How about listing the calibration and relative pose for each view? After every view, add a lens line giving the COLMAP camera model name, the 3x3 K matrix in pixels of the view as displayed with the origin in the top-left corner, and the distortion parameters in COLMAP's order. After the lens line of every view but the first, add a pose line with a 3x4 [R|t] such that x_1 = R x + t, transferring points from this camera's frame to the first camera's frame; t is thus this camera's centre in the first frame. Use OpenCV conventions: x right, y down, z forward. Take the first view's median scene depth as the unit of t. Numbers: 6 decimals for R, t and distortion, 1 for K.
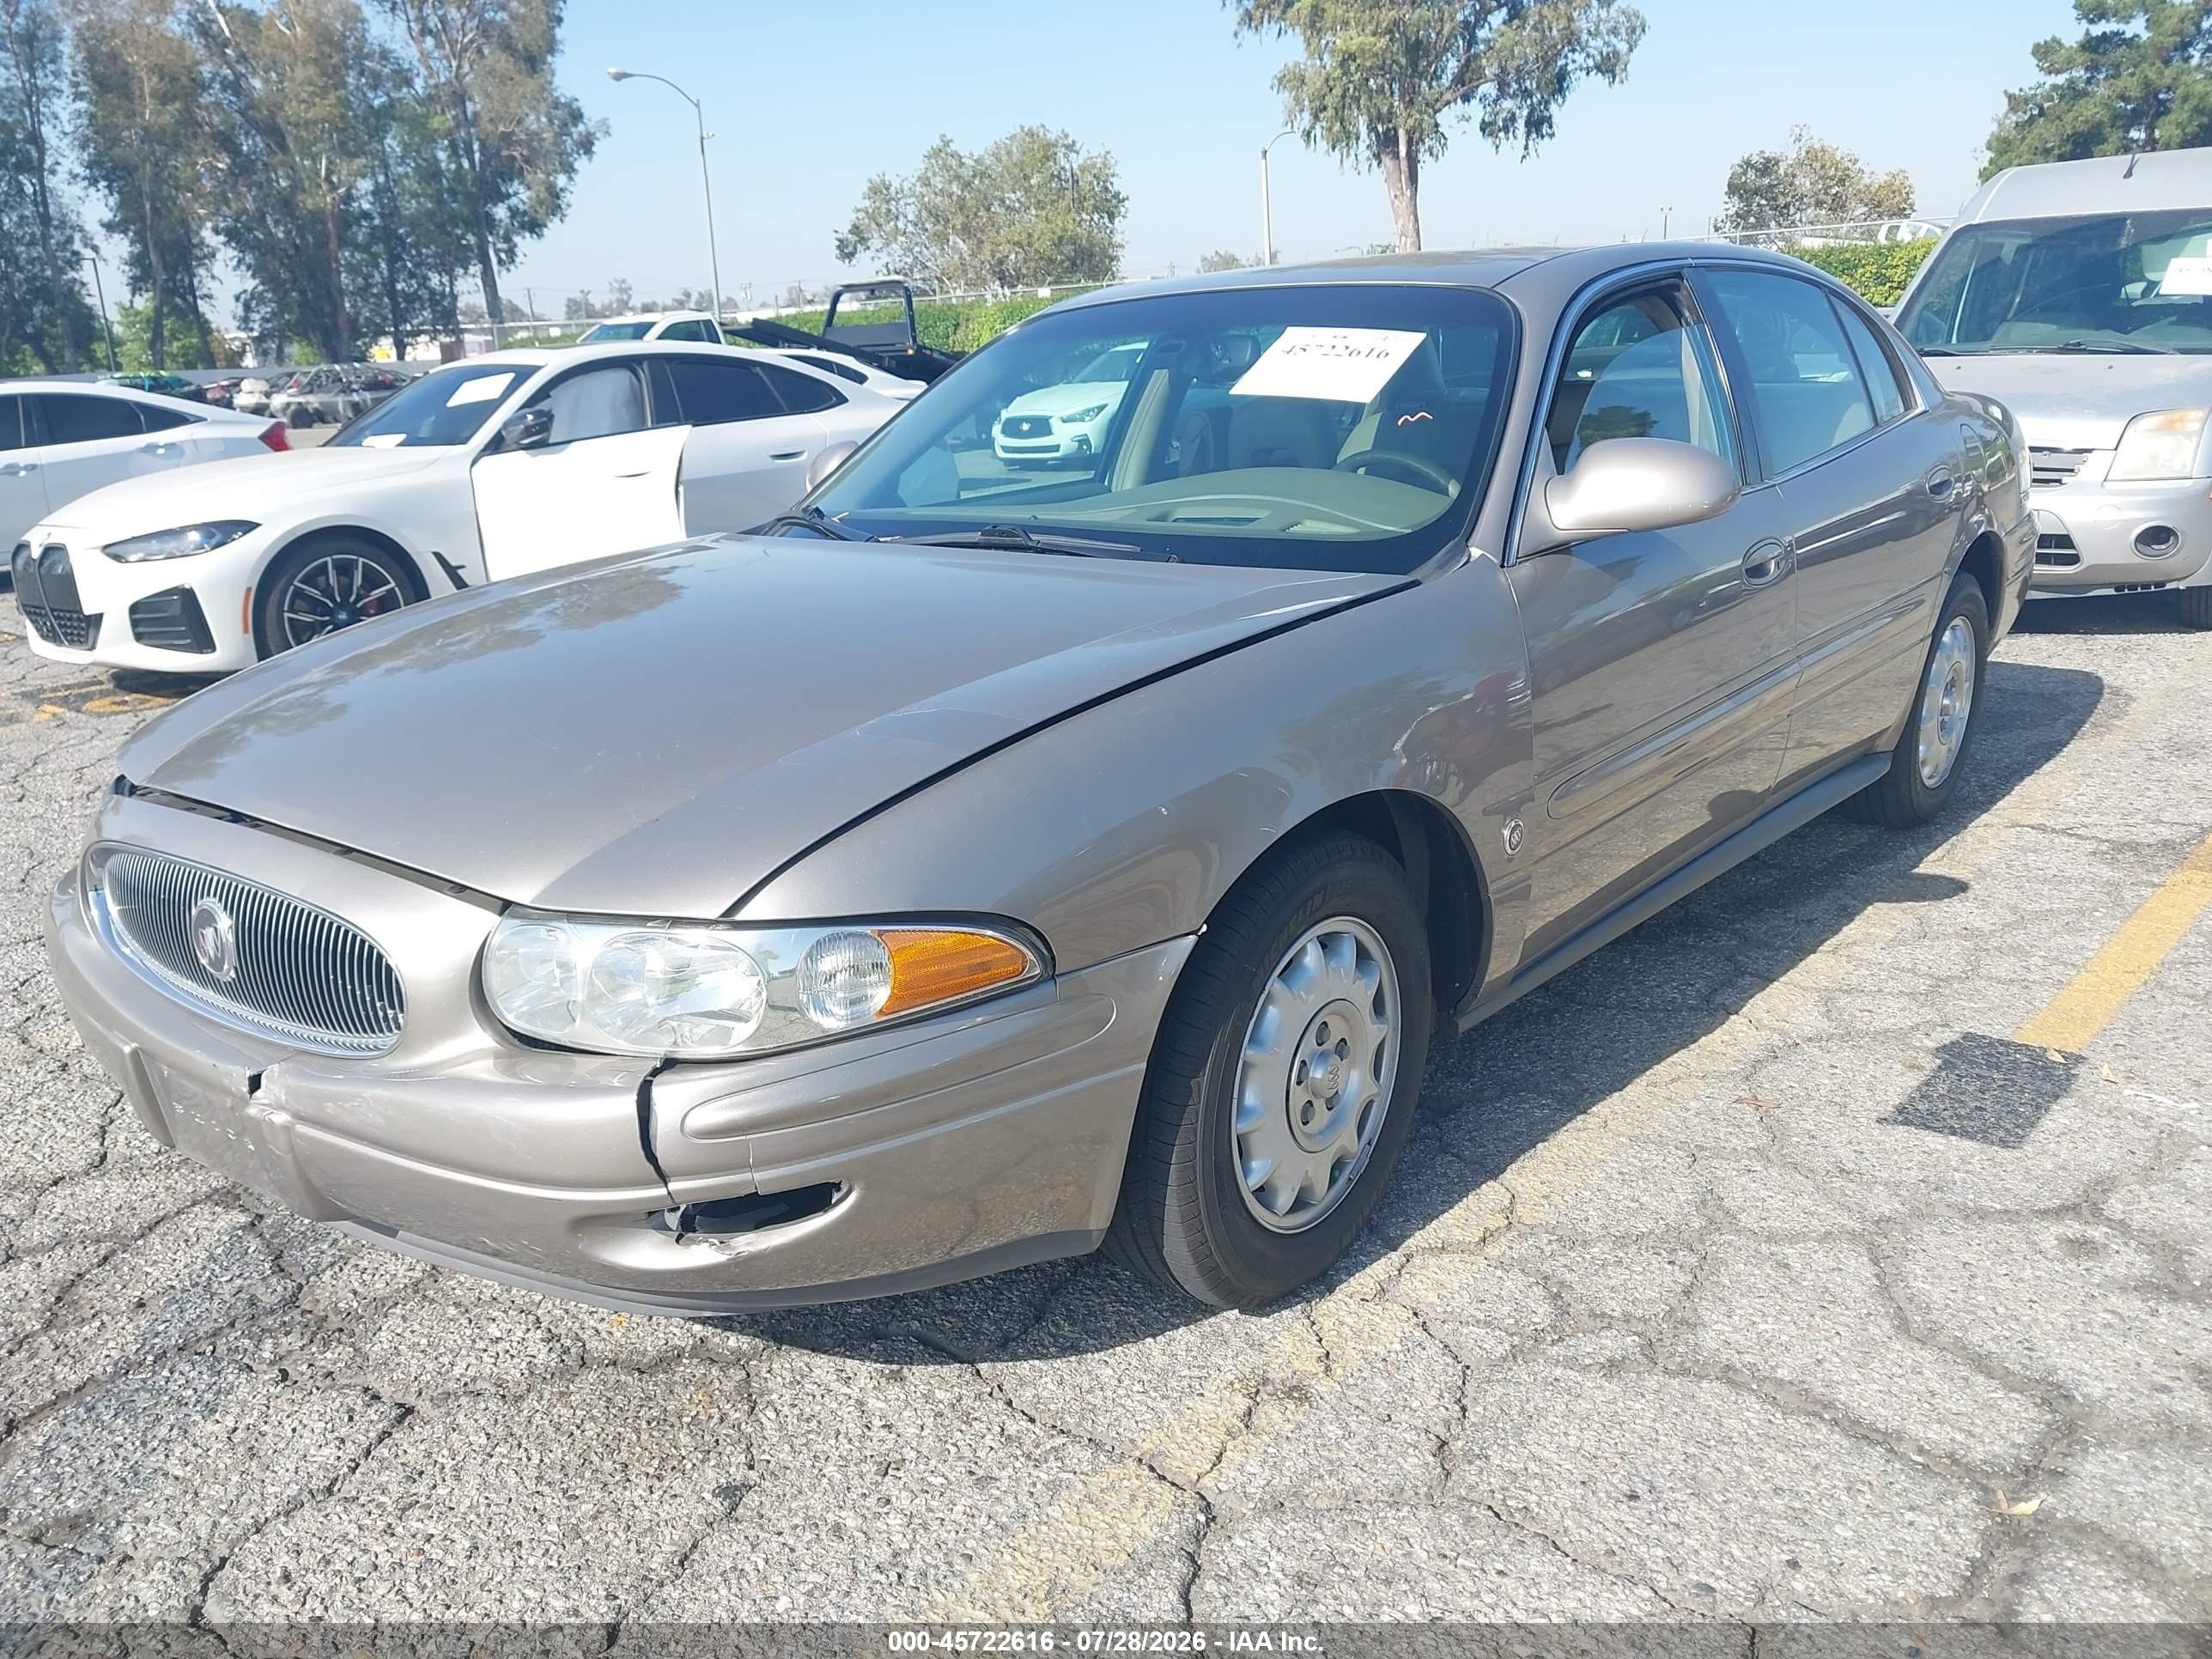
lens RADIAL K [[1755.5, 0, 1110.7], [0, 1755.5, 821.7], [0, 0, 1]] dist [-0.002613, -0.001113]
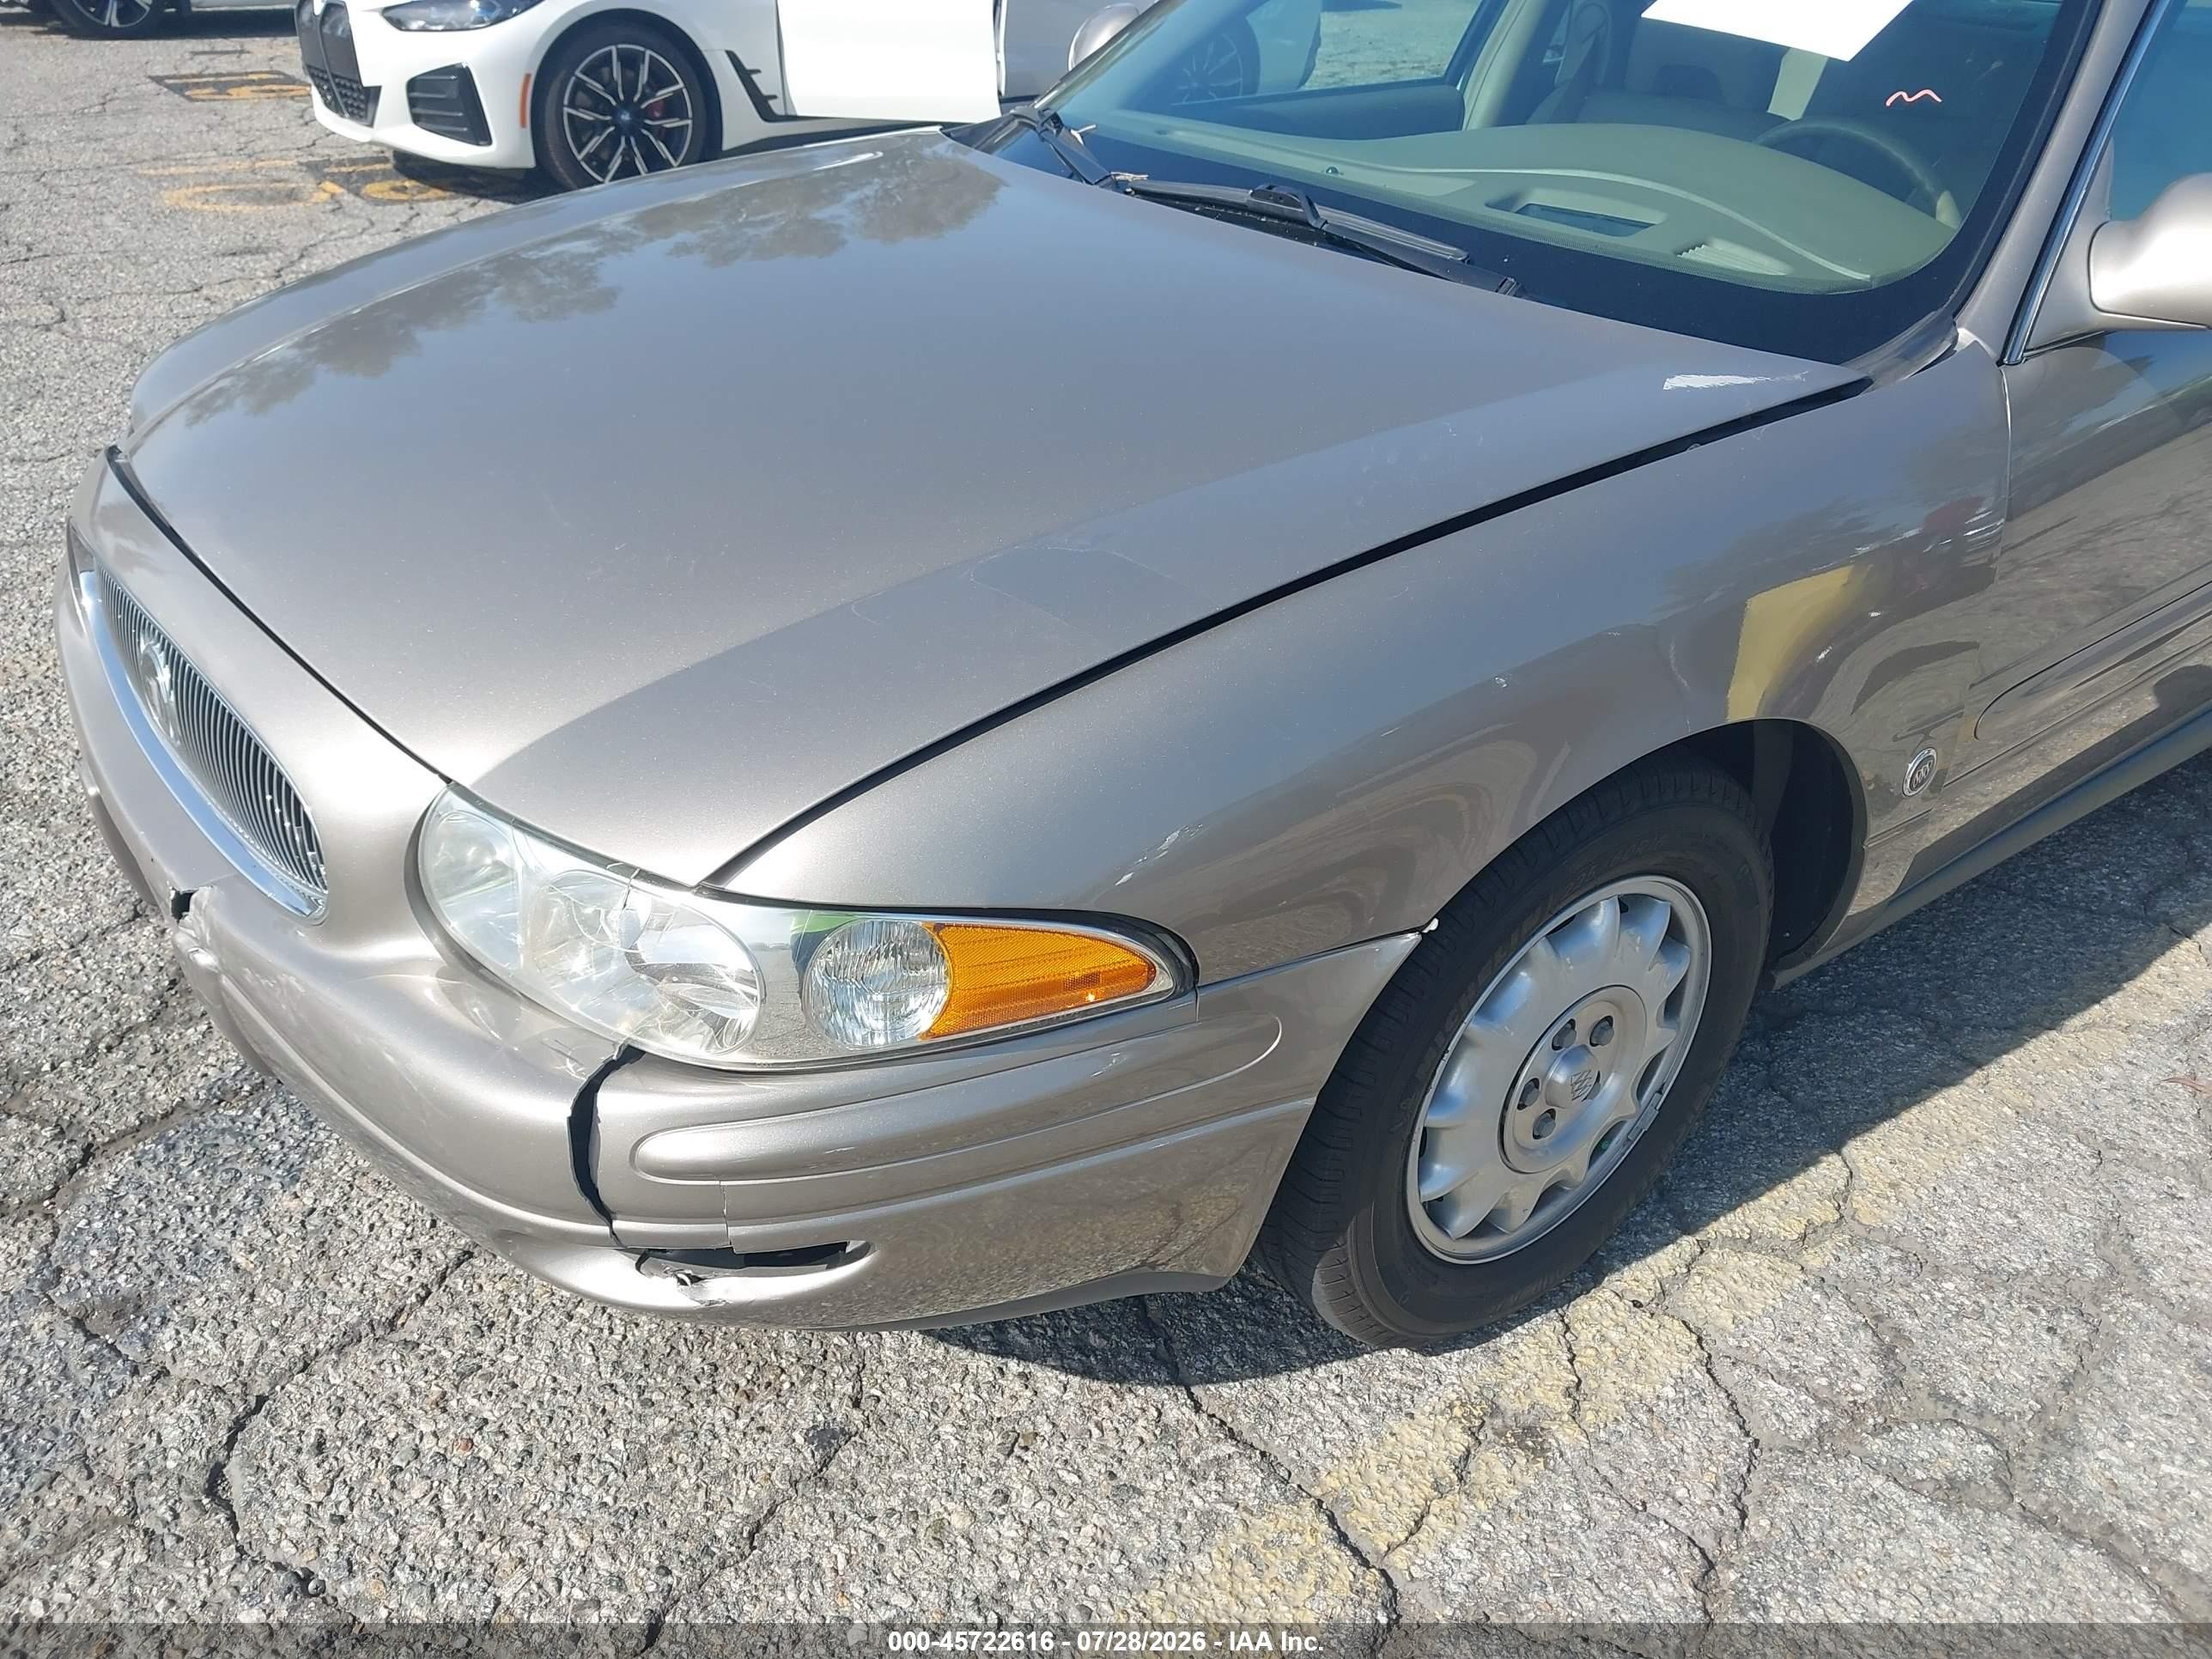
lens RADIAL K [[1755.5, 0, 1104.3], [0, 1755.5, 844.7], [0, 0, 1]] dist [-0.002613, -0.001113]
pose [[0.976048, 0.169311, -0.136619, -0.017610], [-0.127509, 0.954004, 0.271325, -0.109480], [0.176274, -0.247406, 0.952742, 0.248002]]
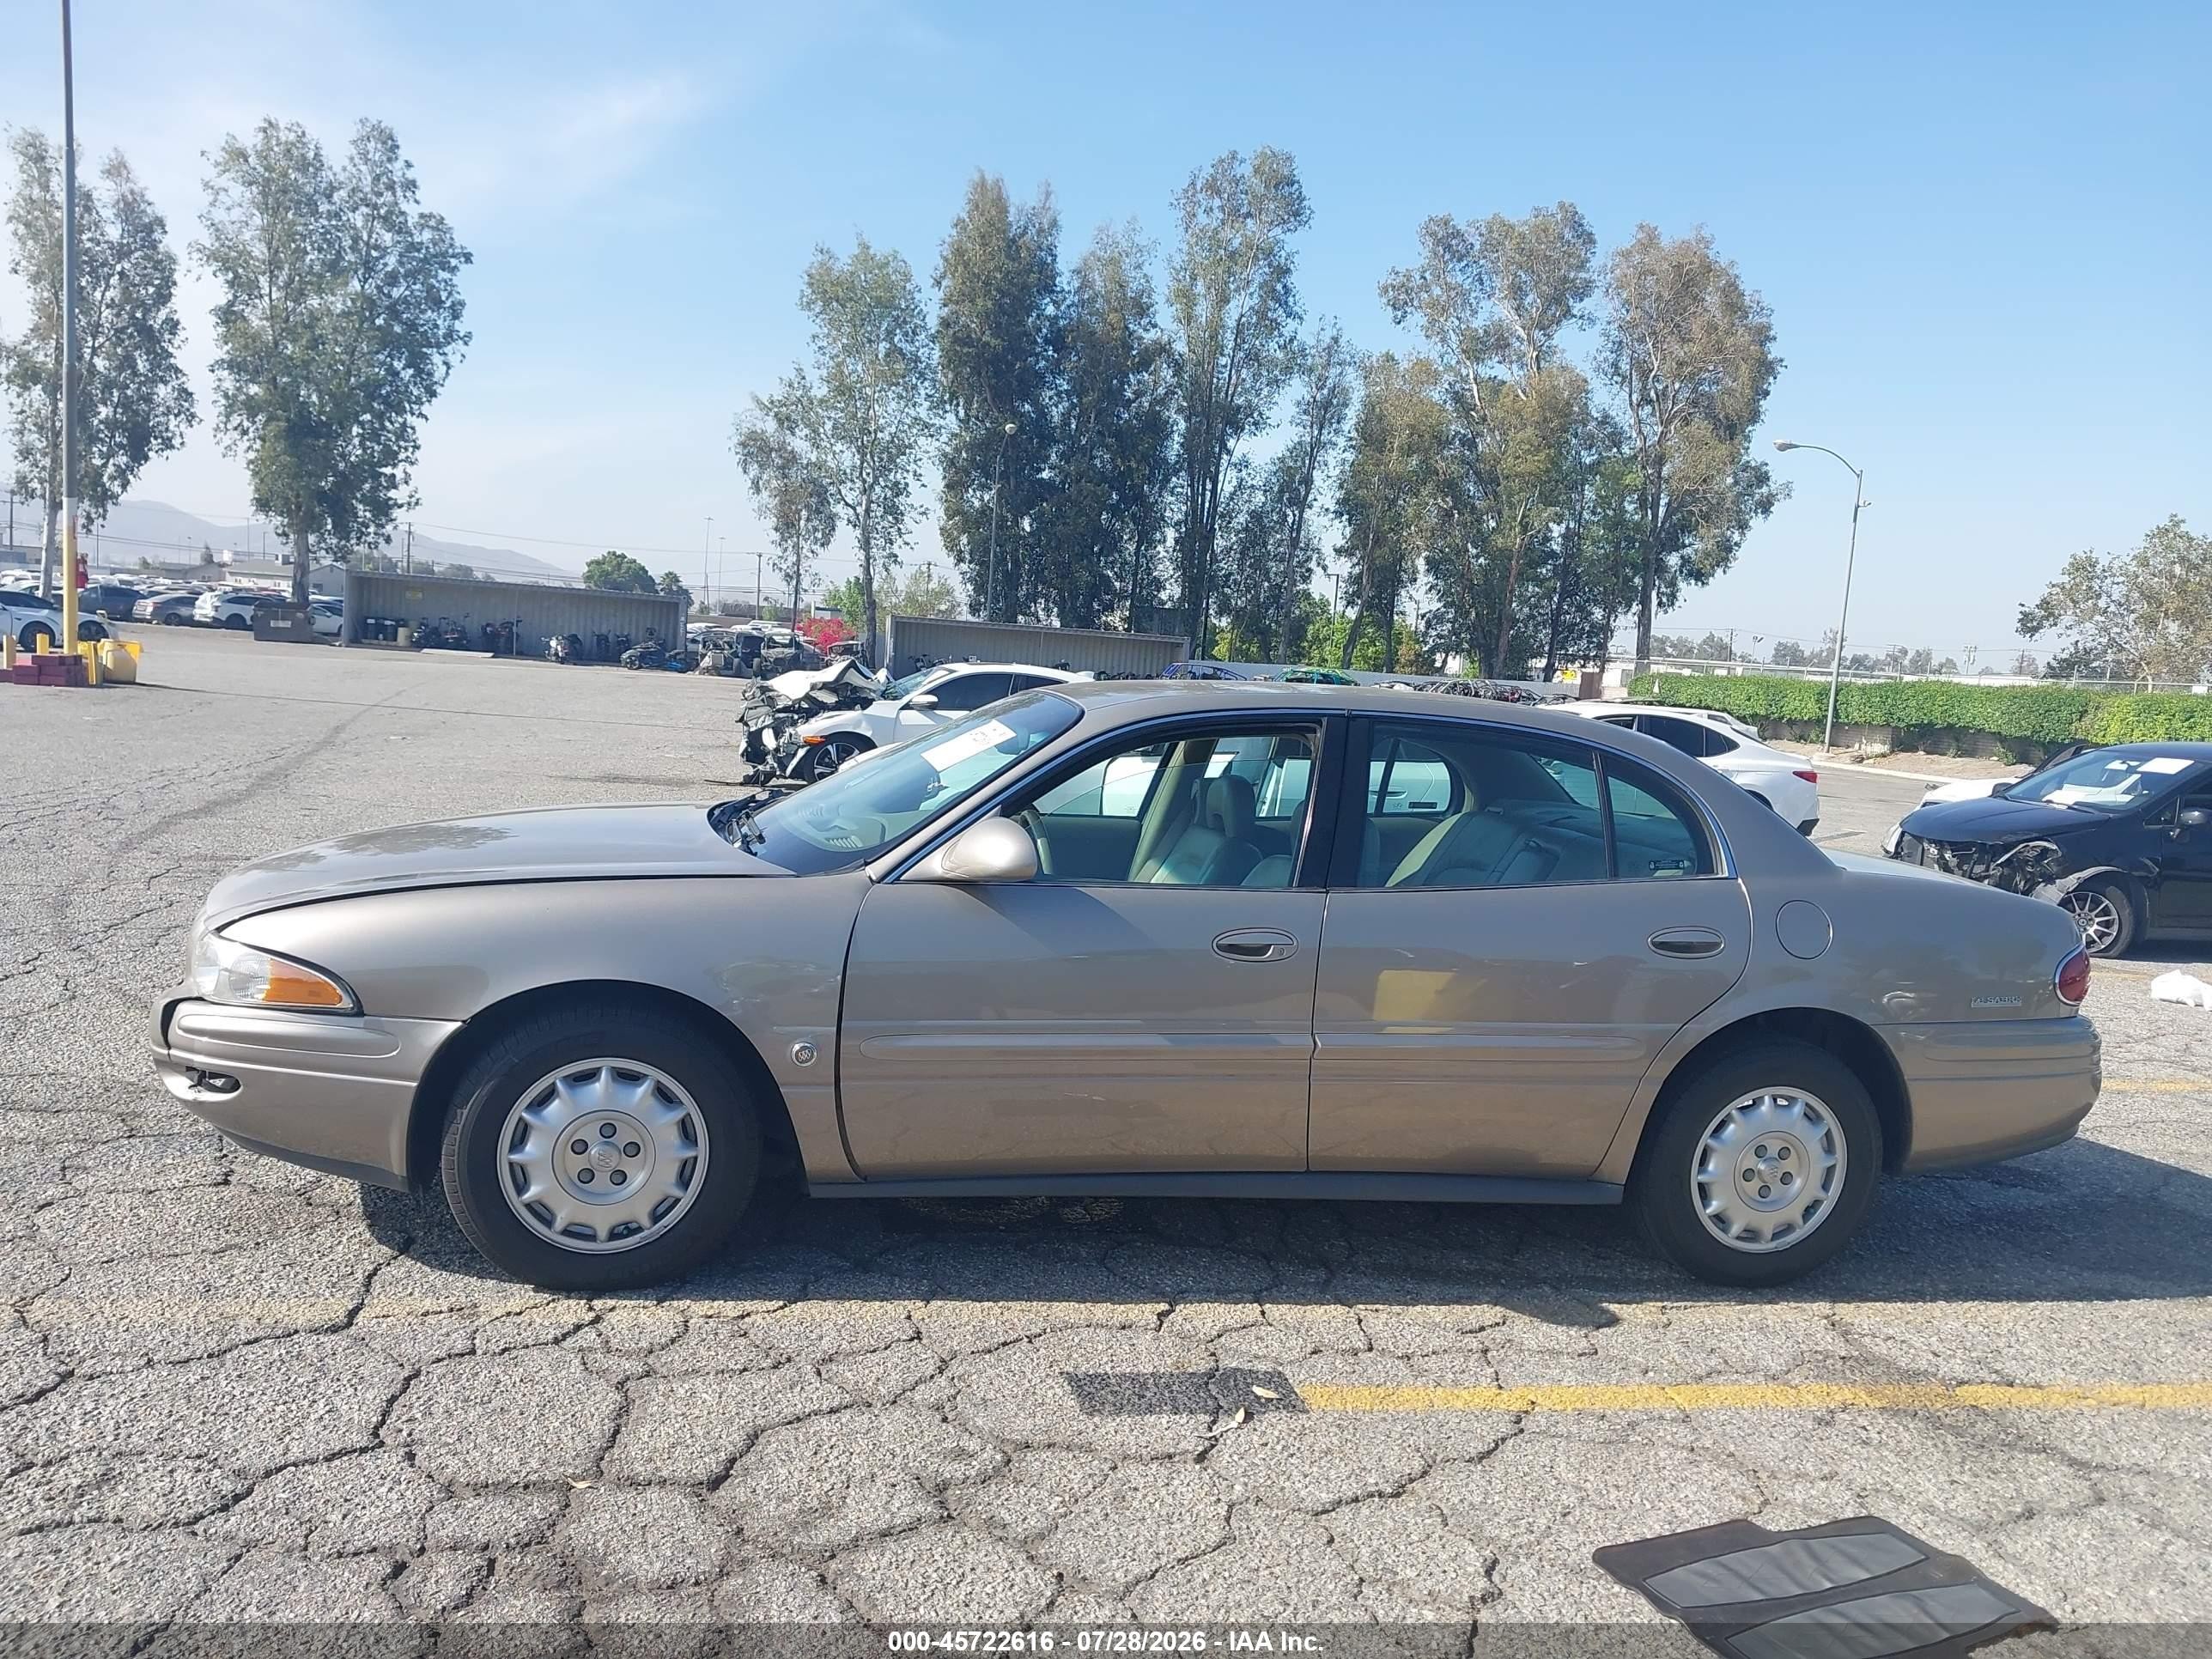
lens RADIAL K [[1755.5, 0, 1108.7], [0, 1755.5, 846.3], [0, 0, 1]] dist [-0.002613, -0.001113]
pose [[0.775629, 0.167203, -0.608641, 1.365572], [-0.267386, 0.960518, -0.076878, -0.124720], [0.571756, 0.222371, 0.789713, -0.064099]]
